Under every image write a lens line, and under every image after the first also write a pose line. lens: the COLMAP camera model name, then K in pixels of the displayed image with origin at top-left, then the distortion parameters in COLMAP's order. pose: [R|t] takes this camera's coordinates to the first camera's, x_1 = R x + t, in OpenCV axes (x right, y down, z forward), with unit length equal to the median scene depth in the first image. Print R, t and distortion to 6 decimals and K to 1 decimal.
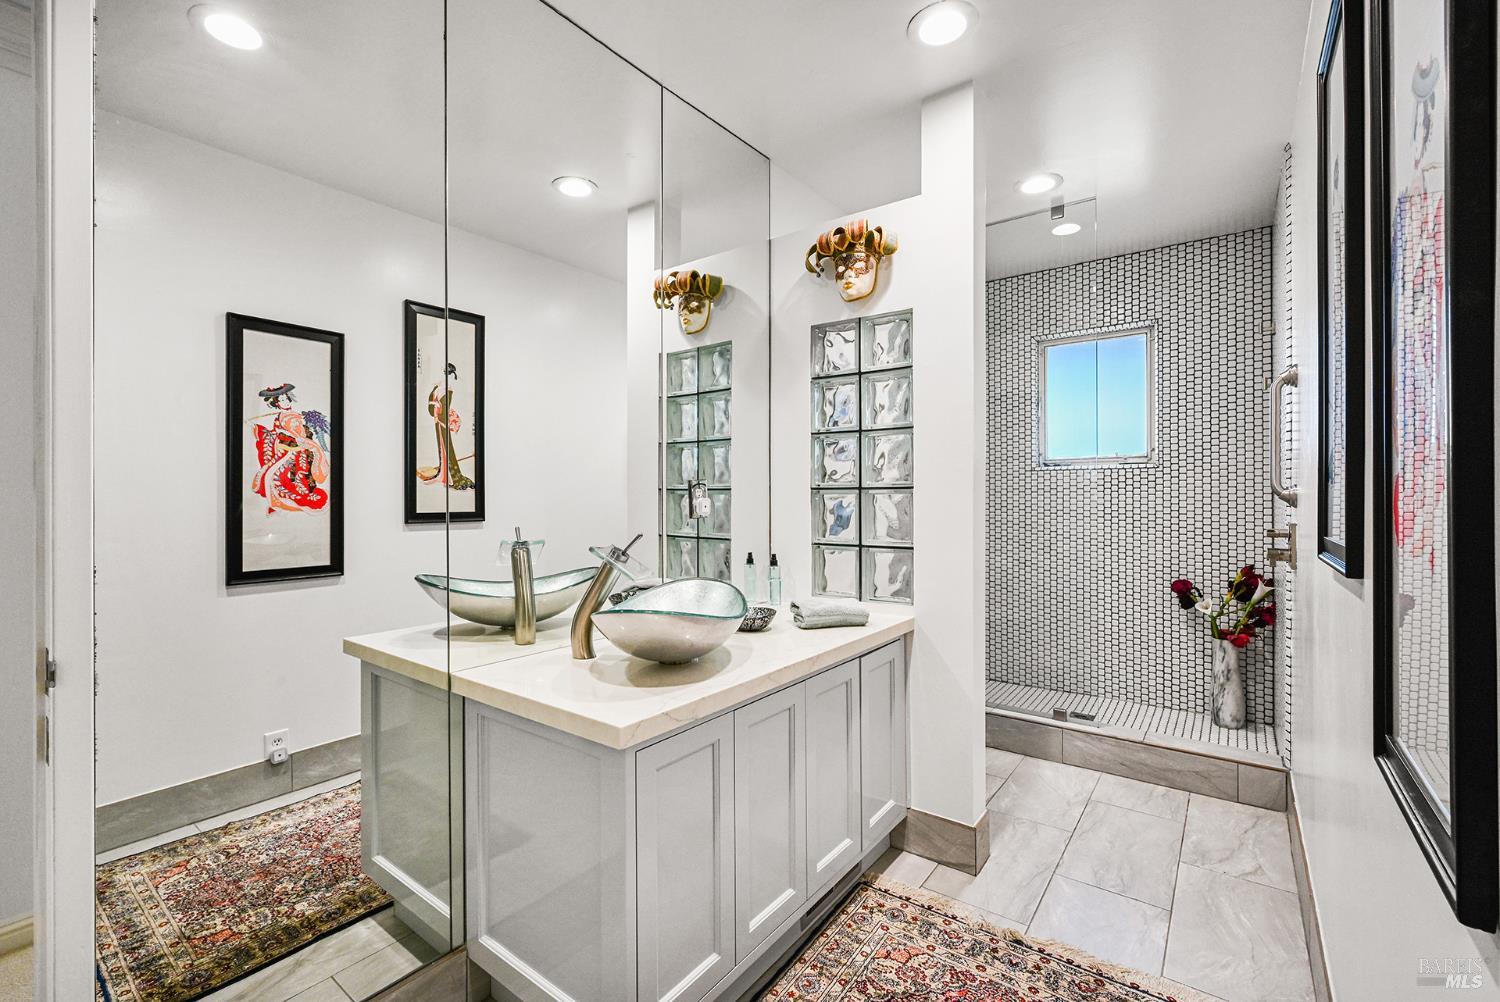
lens RADIAL K [[643.9, 0, 794.1], [0, 643.9, 496.2], [0, 0, 1]] dist [-0.036298, 0.000094]
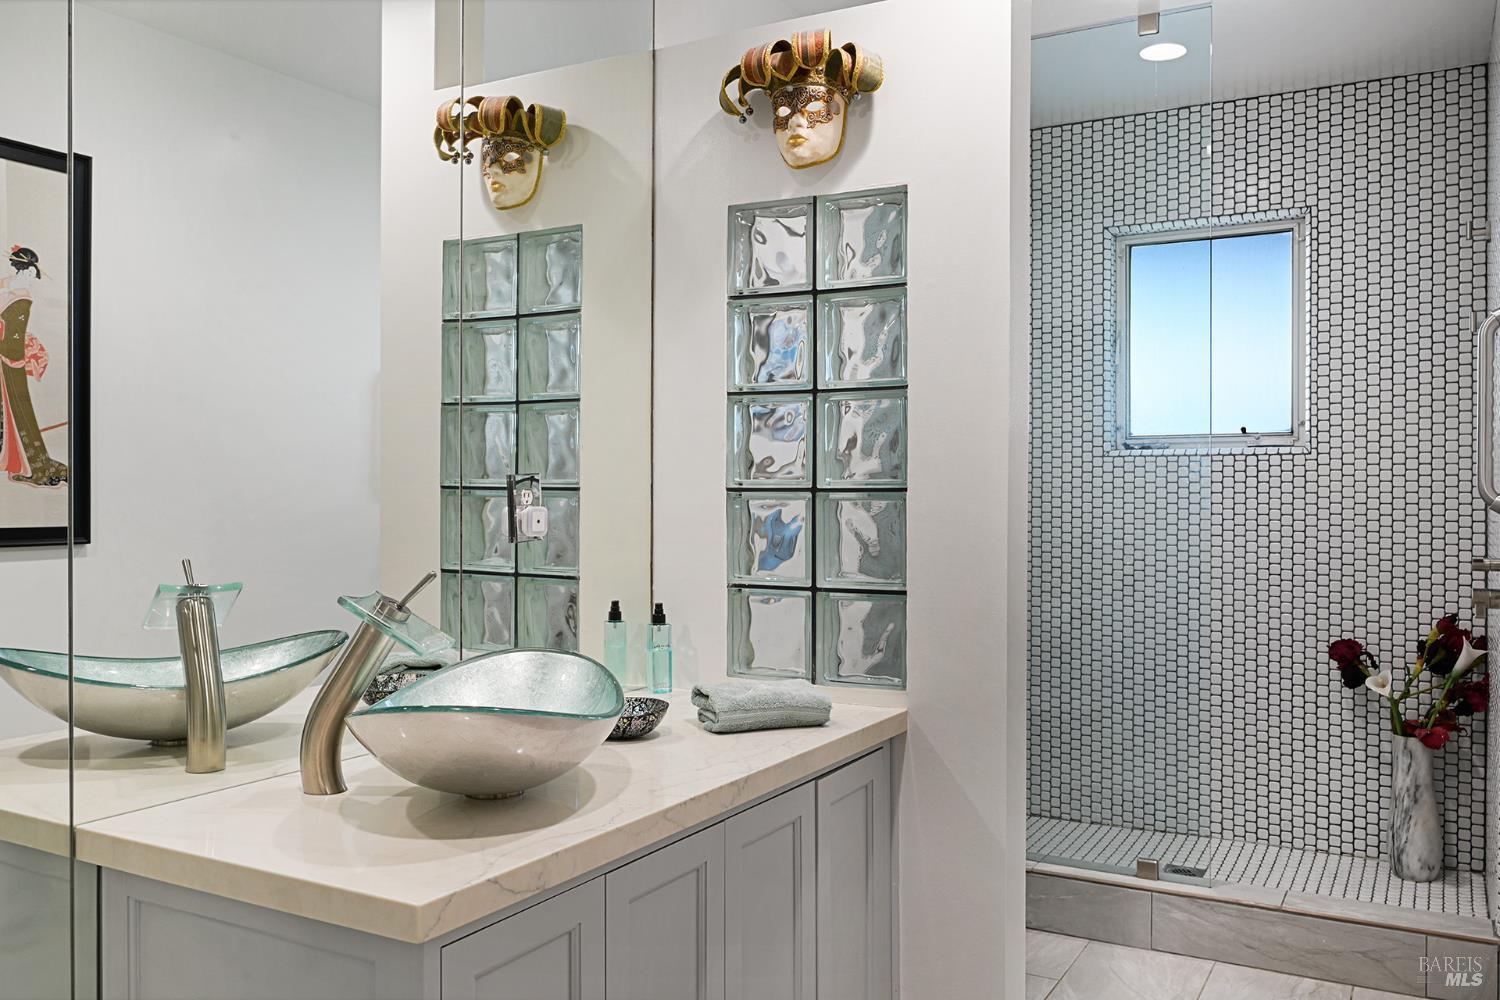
lens RADIAL K [[1268.8, 0, 749.8], [0, 1268.8, 524.2], [0, 0, 1]] dist [-0.049602, -0.013331]
pose [[0.996549, -0.007406, 0.082673, -0.048104], [0.004322, 0.999290, 0.037425, -0.023676], [-0.082892, -0.036938, 0.995874, -0.127577]]
